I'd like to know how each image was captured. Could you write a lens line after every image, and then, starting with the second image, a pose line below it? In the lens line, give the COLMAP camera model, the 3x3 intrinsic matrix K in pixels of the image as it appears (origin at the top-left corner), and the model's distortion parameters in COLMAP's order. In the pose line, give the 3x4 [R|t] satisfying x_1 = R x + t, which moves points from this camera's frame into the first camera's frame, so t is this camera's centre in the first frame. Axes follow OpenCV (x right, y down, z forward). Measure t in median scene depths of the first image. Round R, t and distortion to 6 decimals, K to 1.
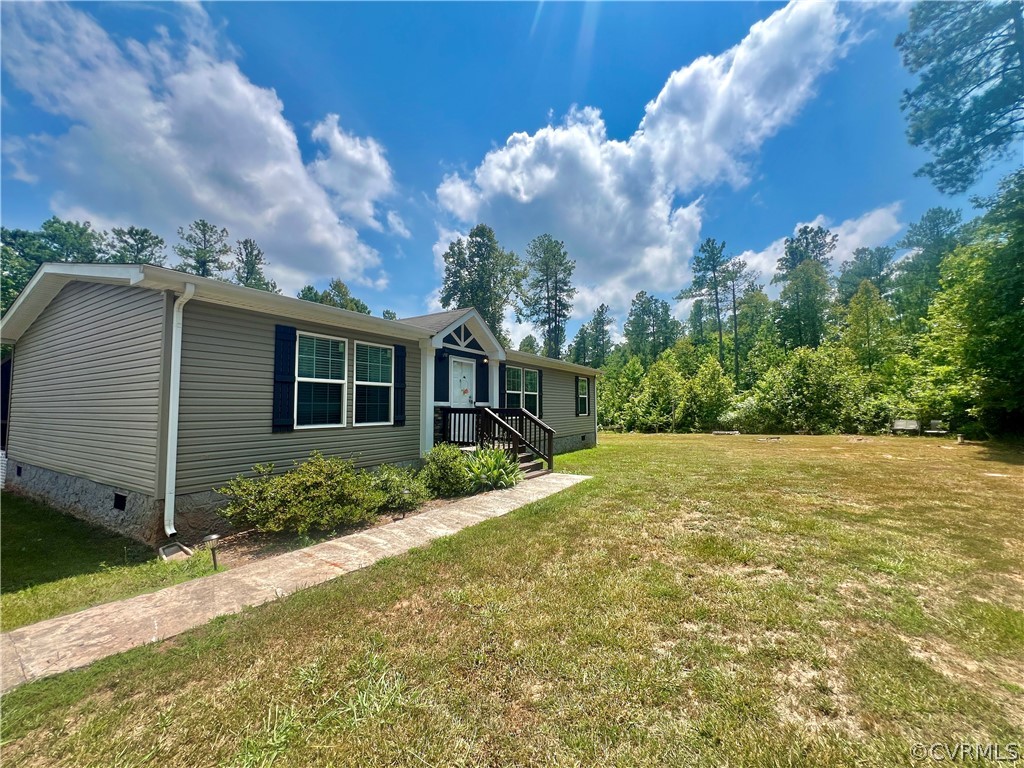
lens RADIAL K [[408.4, 0, 512.8], [0, 408.4, 384.0], [0, 0, 1]] dist [-0.002245, 0.000454]
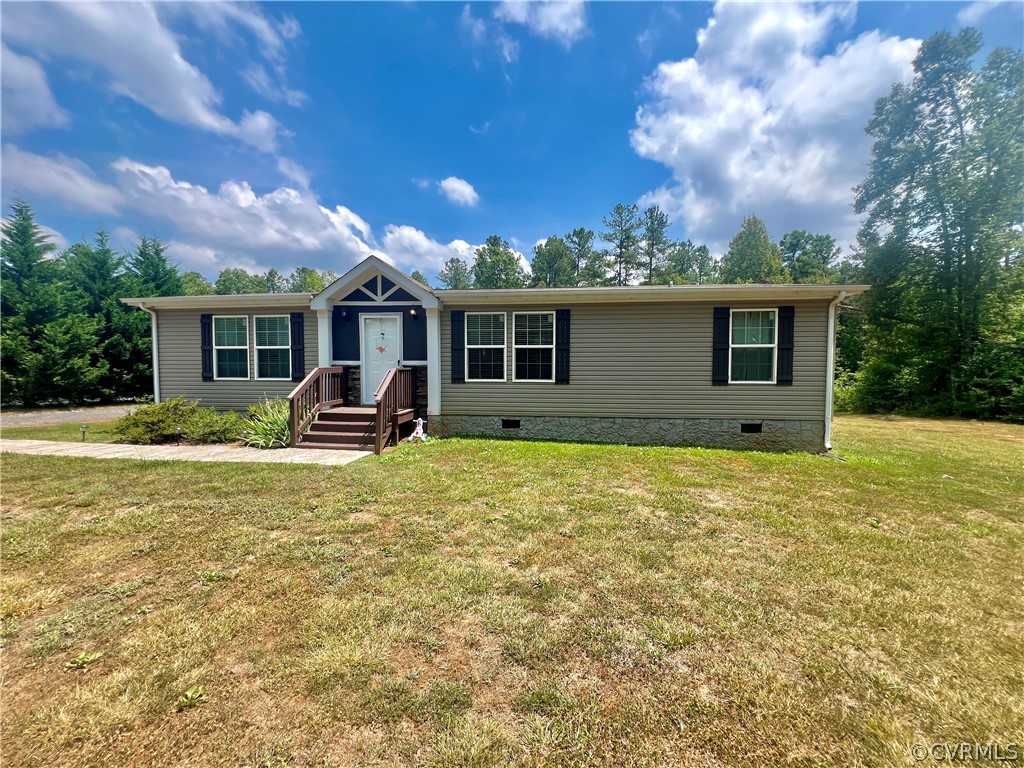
lens RADIAL K [[395.2, 0, 512.0], [0, 395.2, 384.0], [0, 0, 1]] dist [-0.000811, 0.000054]
pose [[0.416674, 0.054284, -0.907434, 0.492836], [0.049855, 0.995349, 0.082435, 0.022102], [0.907688, -0.079589, 0.412030, 0.529576]]
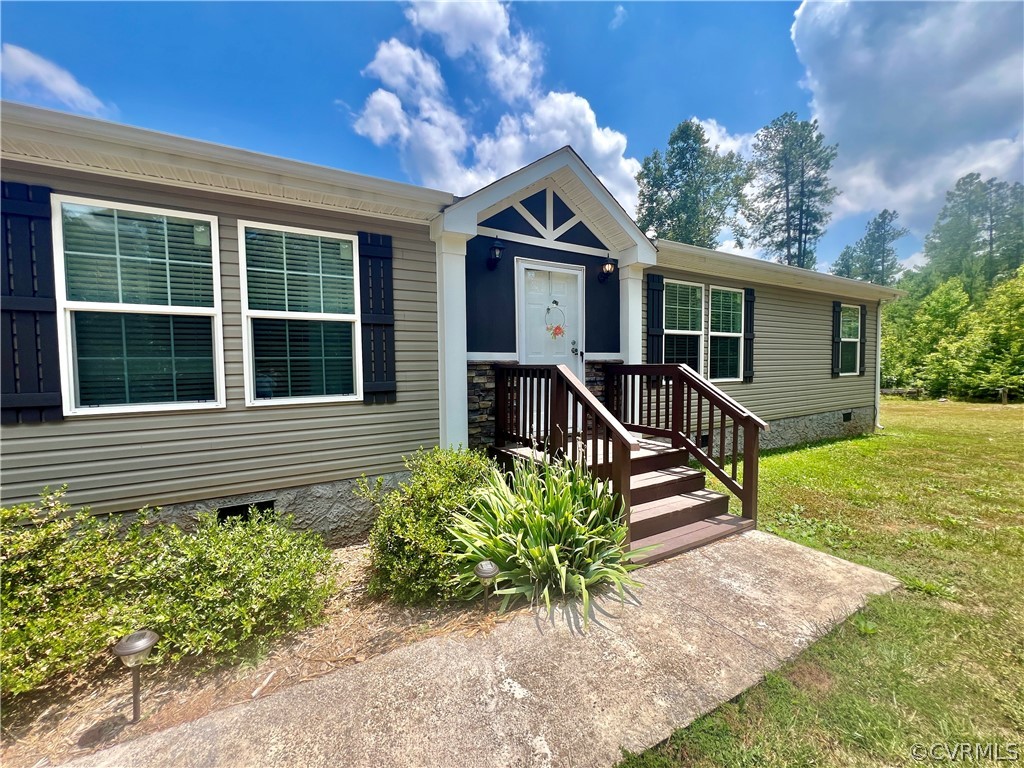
lens RADIAL K [[408.4, 0, 512.8], [0, 408.4, 384.0], [0, 0, 1]] dist [-0.002245, 0.000454]
pose [[0.874081, 0.015541, -0.485532, 0.046651], [0.037242, 0.994403, 0.098875, 0.018498], [0.484351, -0.104507, 0.868610, 0.319262]]
